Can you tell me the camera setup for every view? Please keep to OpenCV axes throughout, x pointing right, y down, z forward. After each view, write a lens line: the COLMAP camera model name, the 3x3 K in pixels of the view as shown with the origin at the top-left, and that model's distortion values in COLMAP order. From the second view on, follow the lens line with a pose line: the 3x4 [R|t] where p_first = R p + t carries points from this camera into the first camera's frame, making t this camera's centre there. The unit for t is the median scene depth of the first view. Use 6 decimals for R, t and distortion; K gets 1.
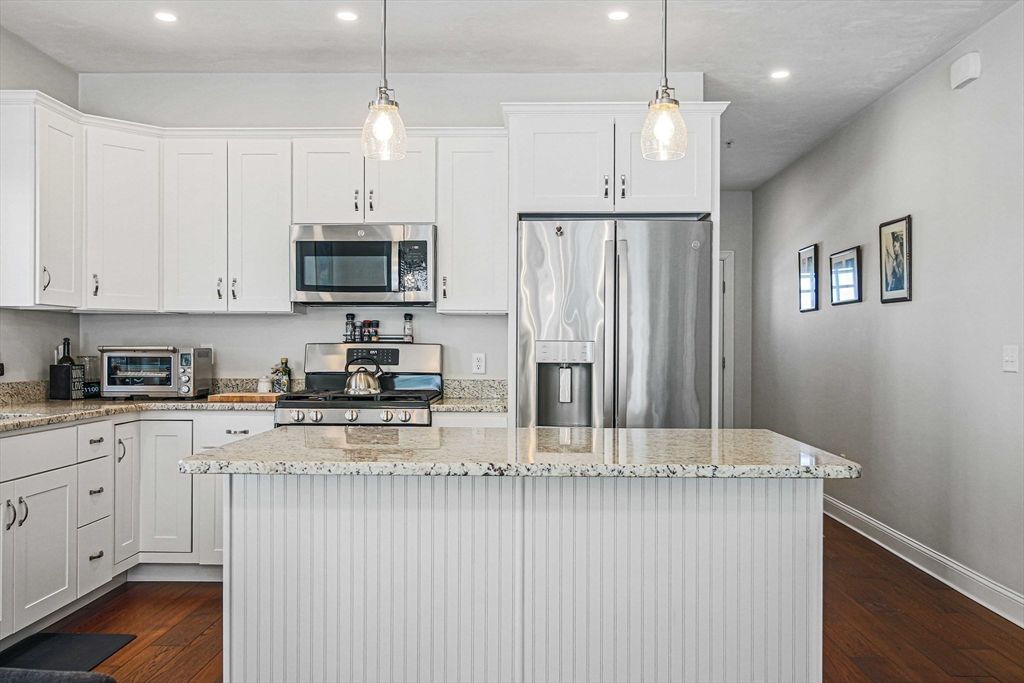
lens RADIAL K [[869.0, 0, 509.3], [0, 869.0, 343.4], [0, 0, 1]] dist [0.007205, -0.012443]
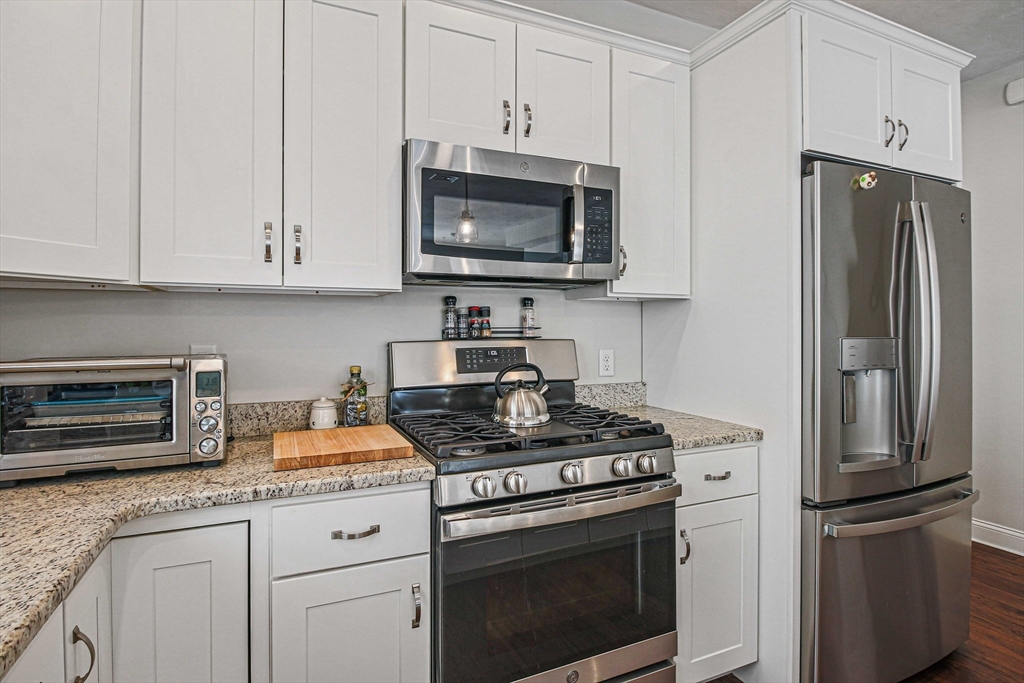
lens RADIAL K [[525.1, 0, 512.5], [0, 525.1, 322.3], [0, 0, 1]] dist [-0.019171, -0.001724]
pose [[0.906496, -0.002153, 0.422208, -0.335030], [0.003516, 0.999991, -0.002450, -0.013705], [-0.422199, 0.003705, 0.906496, 0.656351]]
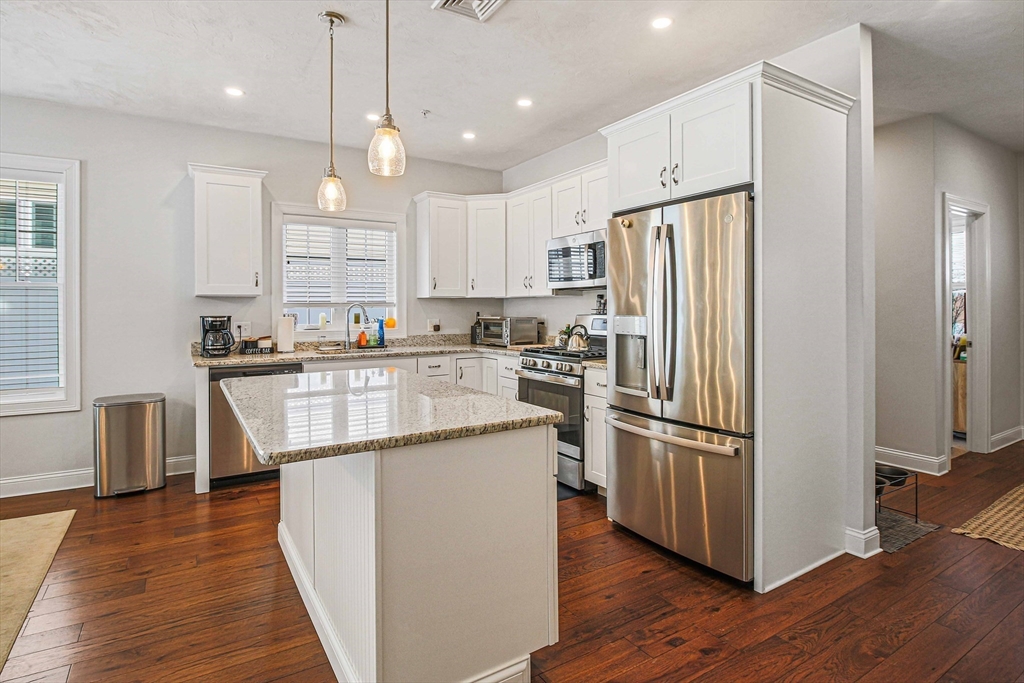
lens RADIAL K [[525.1, 0, 506.0], [0, 525.1, 304.9], [0, 0, 1]] dist [-0.019171, -0.001724]
pose [[0.542038, -0.010627, -0.840287, 0.503445], [0.005208, 0.999943, -0.009287, -0.010794], [0.840338, 0.000658, 0.542063, 0.419870]]
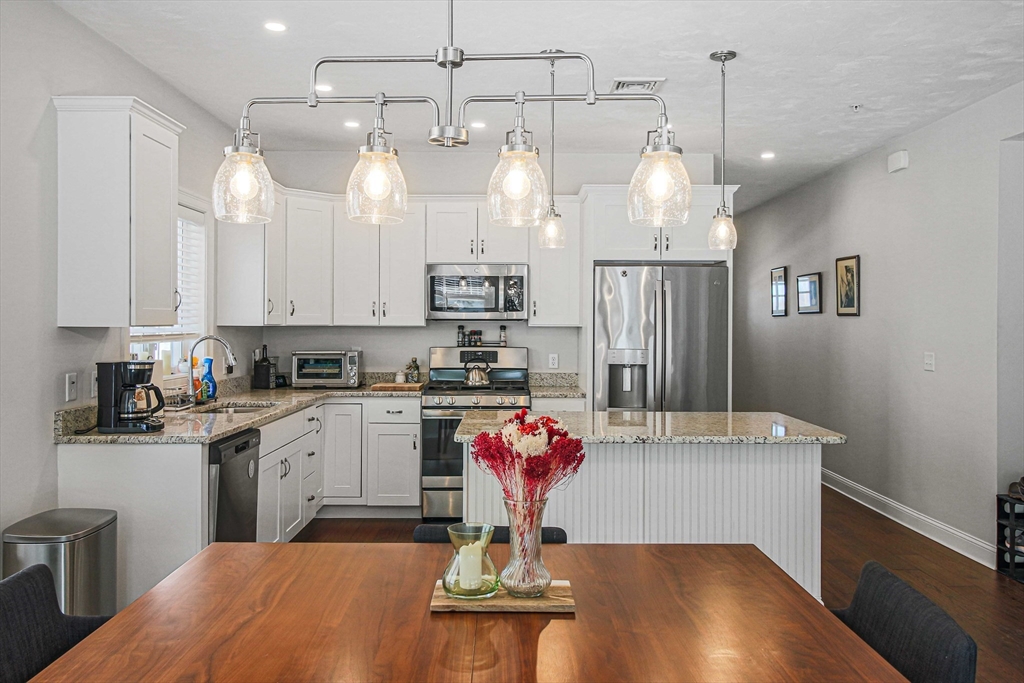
lens RADIAL K [[777.0, 0, 512.2], [0, 777.0, 317.8], [0, 0, 1]] dist [-0.005304, 0.007155]
pose [[0.999558, 0.000998, 0.029715, -0.148801], [-0.000819, 0.999981, -0.006049, -0.041957], [-0.029721, 0.006022, 0.999540, -0.258205]]
